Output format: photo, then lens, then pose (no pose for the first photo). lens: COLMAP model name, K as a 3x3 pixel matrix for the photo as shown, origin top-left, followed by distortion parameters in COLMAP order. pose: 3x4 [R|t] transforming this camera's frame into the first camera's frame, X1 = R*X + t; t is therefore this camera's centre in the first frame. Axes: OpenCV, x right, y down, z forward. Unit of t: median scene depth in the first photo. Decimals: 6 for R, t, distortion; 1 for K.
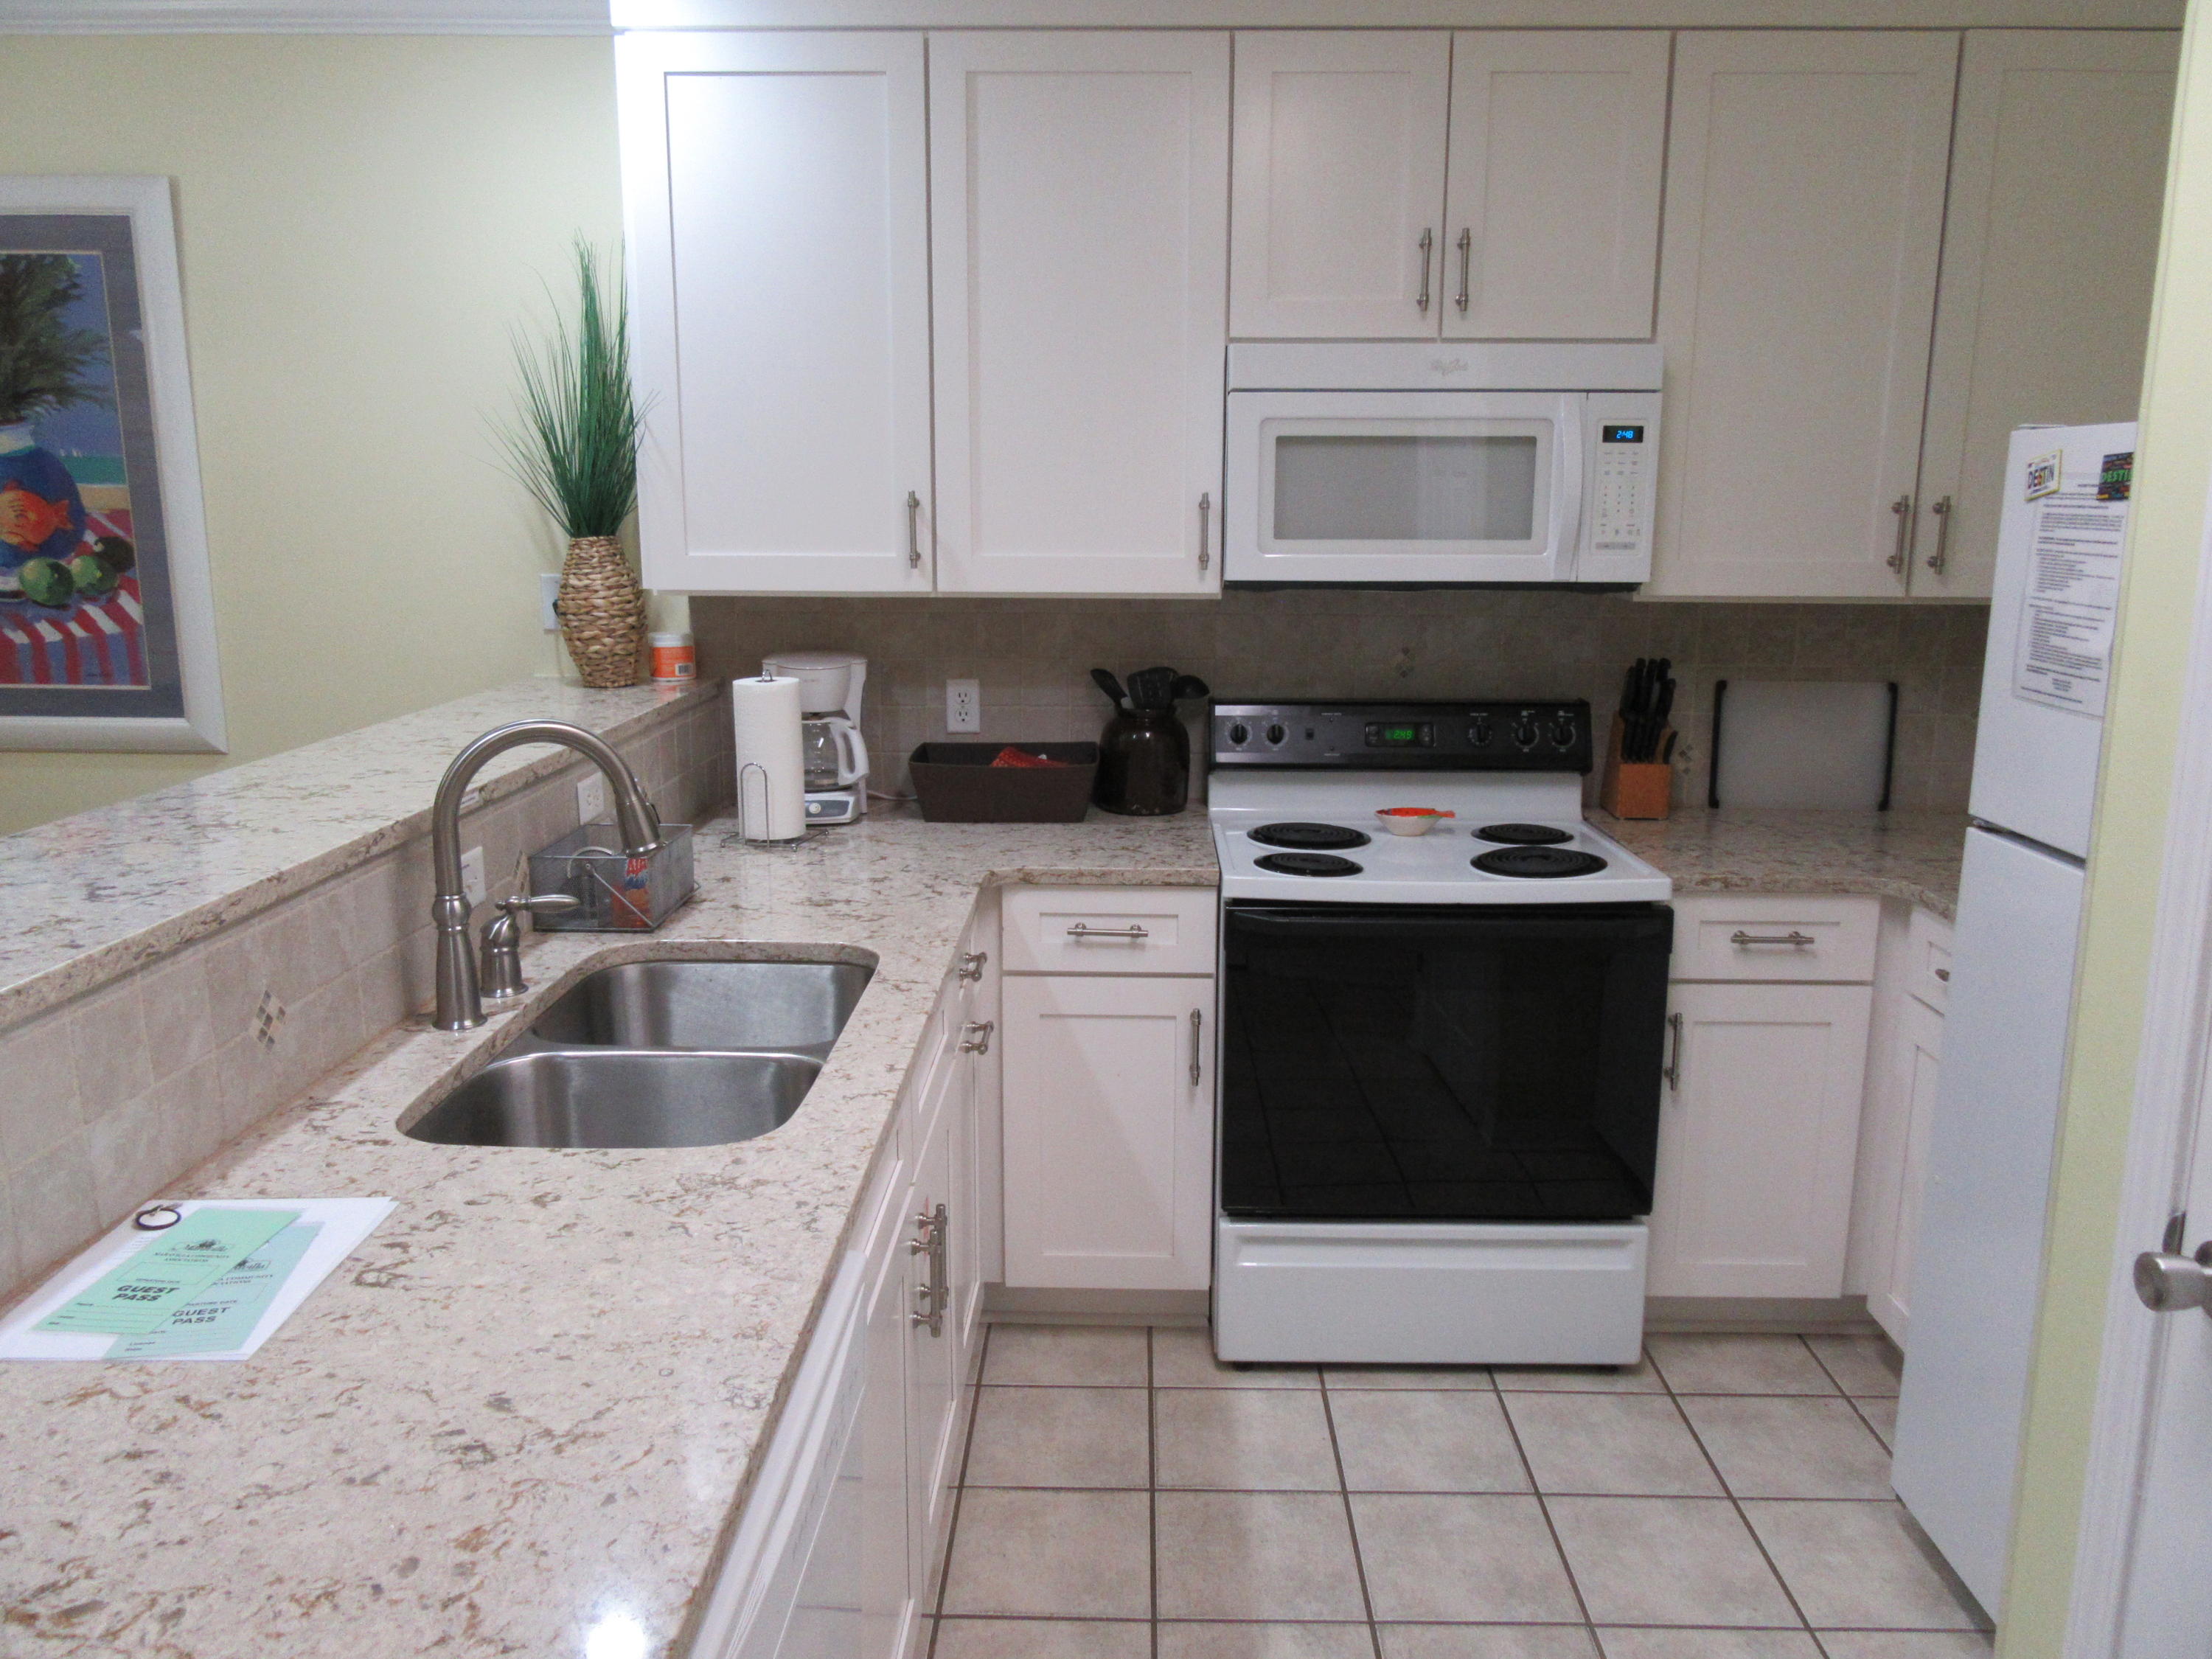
lens RADIAL K [[1644.6, 0, 1100.1], [0, 1644.6, 826.1], [0, 0, 1]] dist [-0.007799, 0.002864]
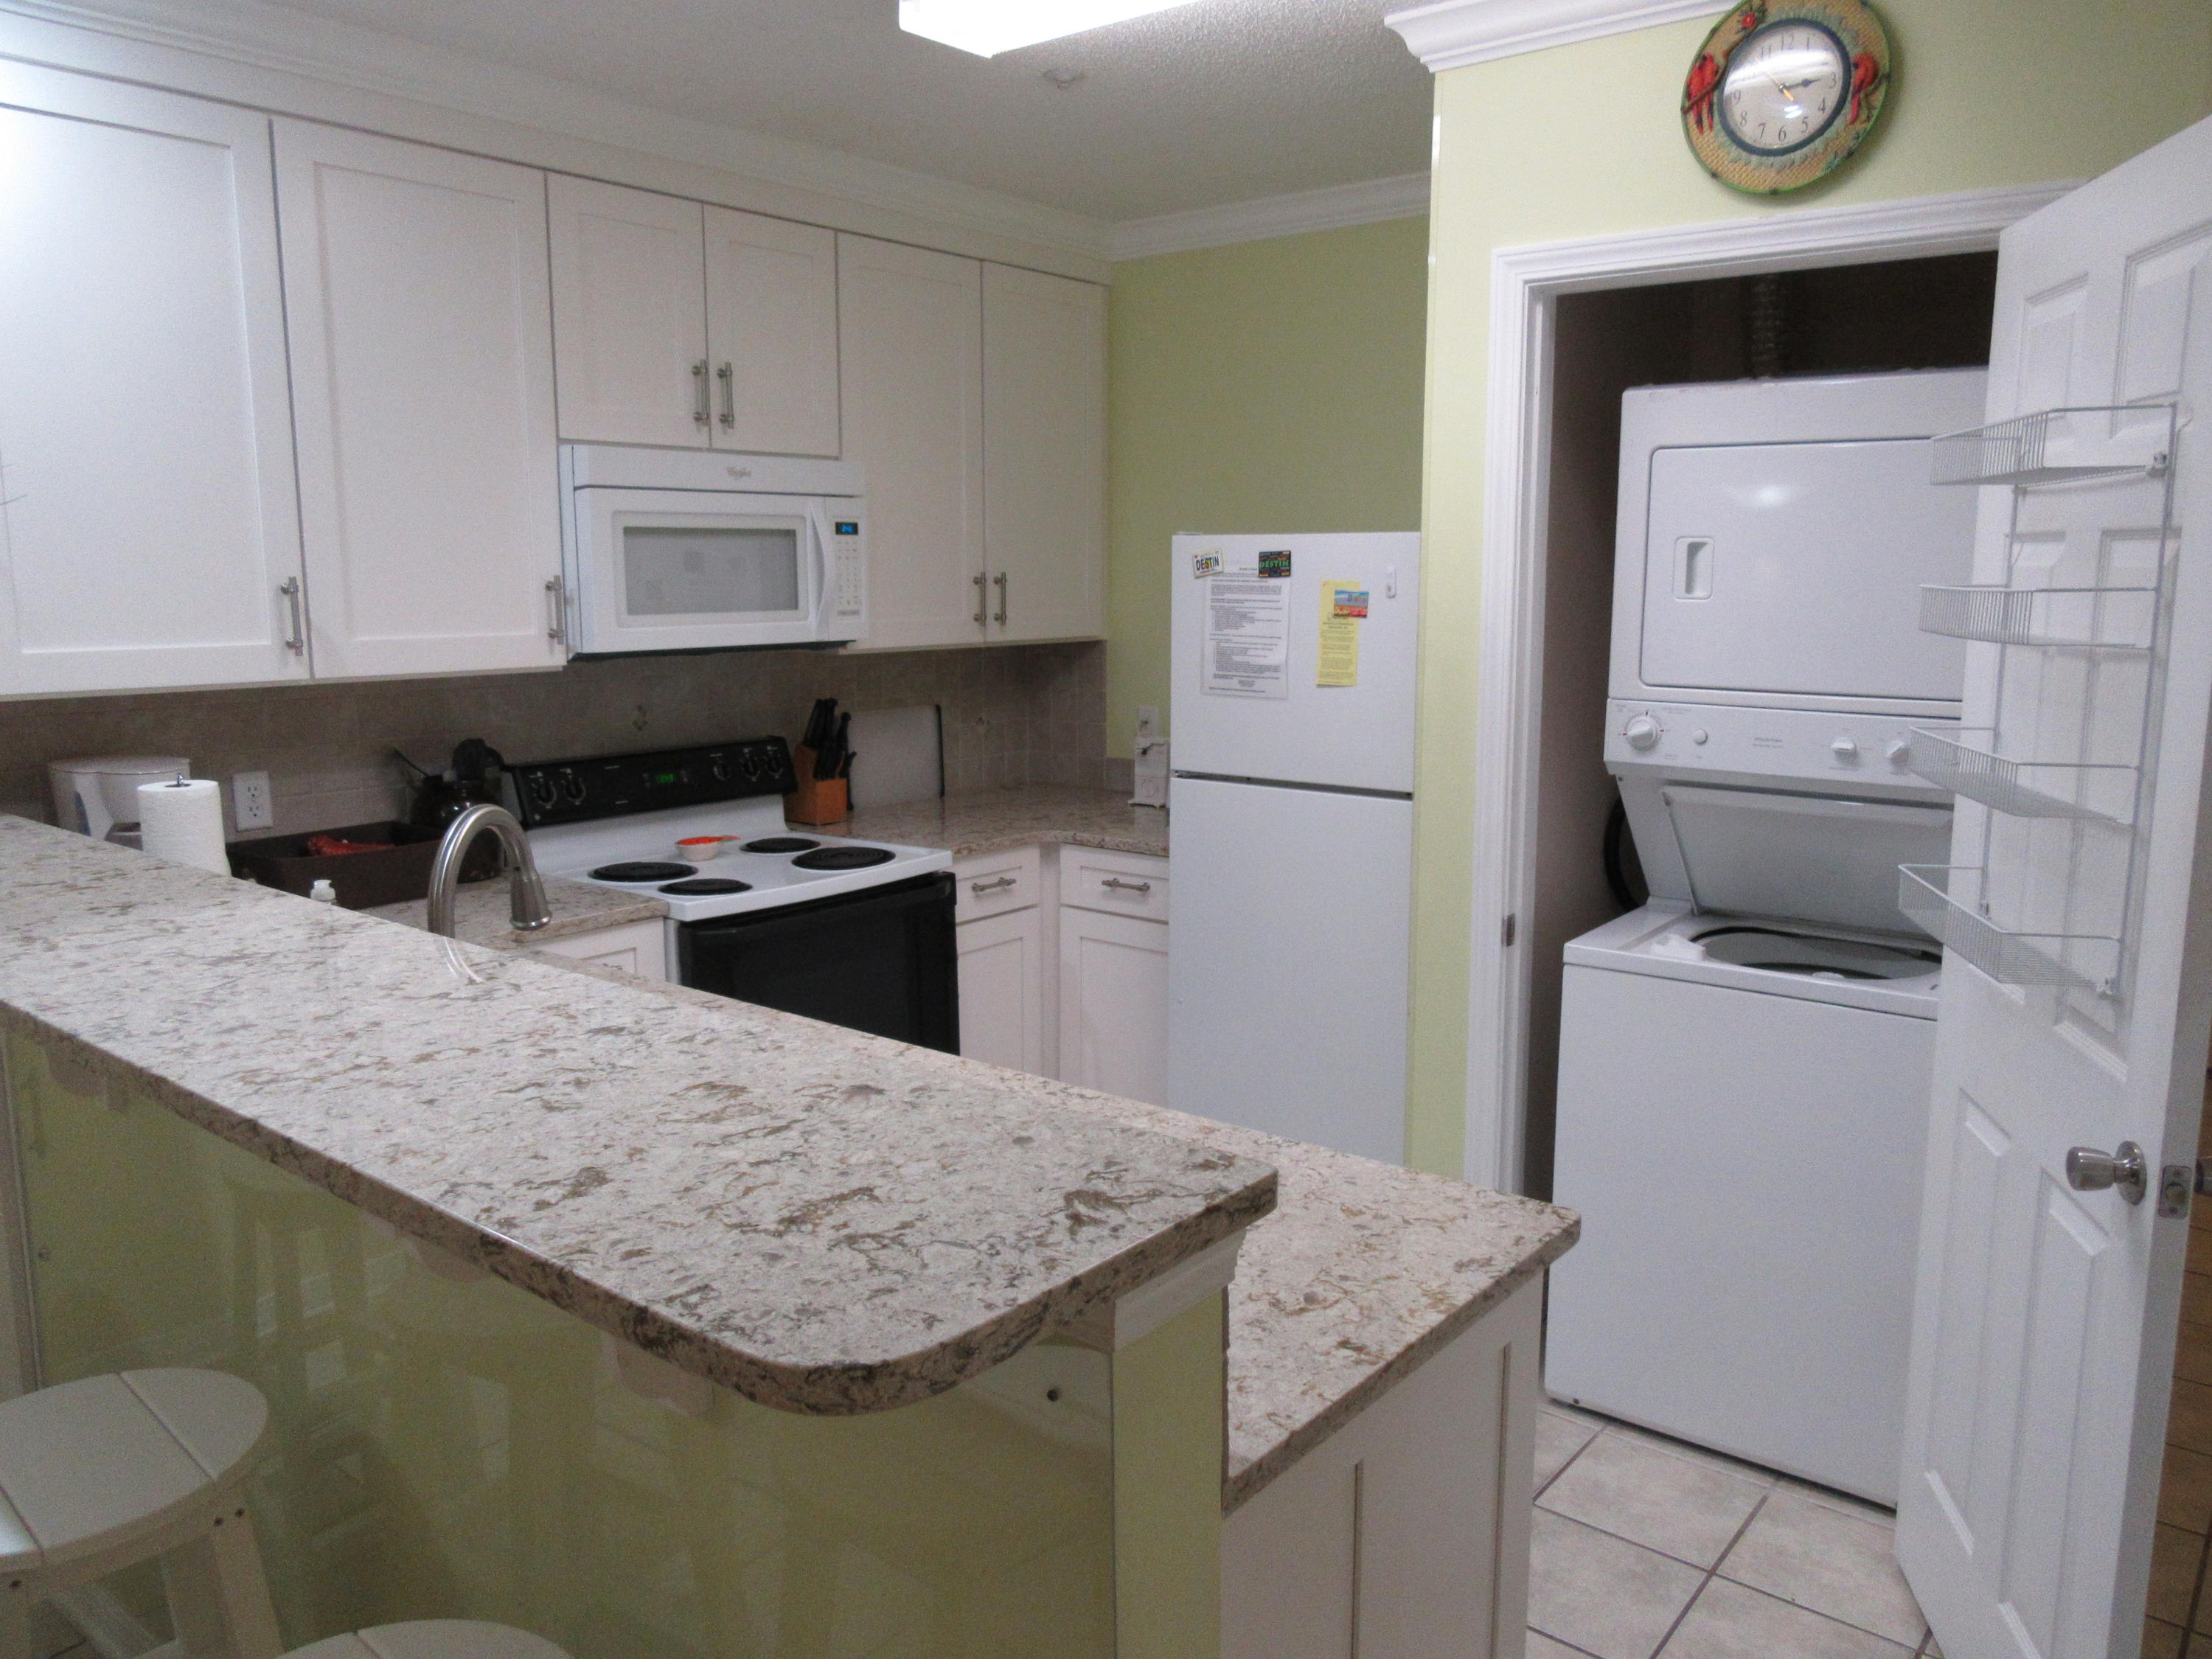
lens RADIAL K [[1646.4, 0, 1106.0], [0, 1646.4, 829.5], [0, 0, 1]] dist [-0.011667, 0.001175]
pose [[0.606191, -0.129574, 0.784693, -0.583555], [0.158950, 0.986472, 0.040100, -0.018165], [-0.779274, 0.100419, 0.618586, 0.039475]]
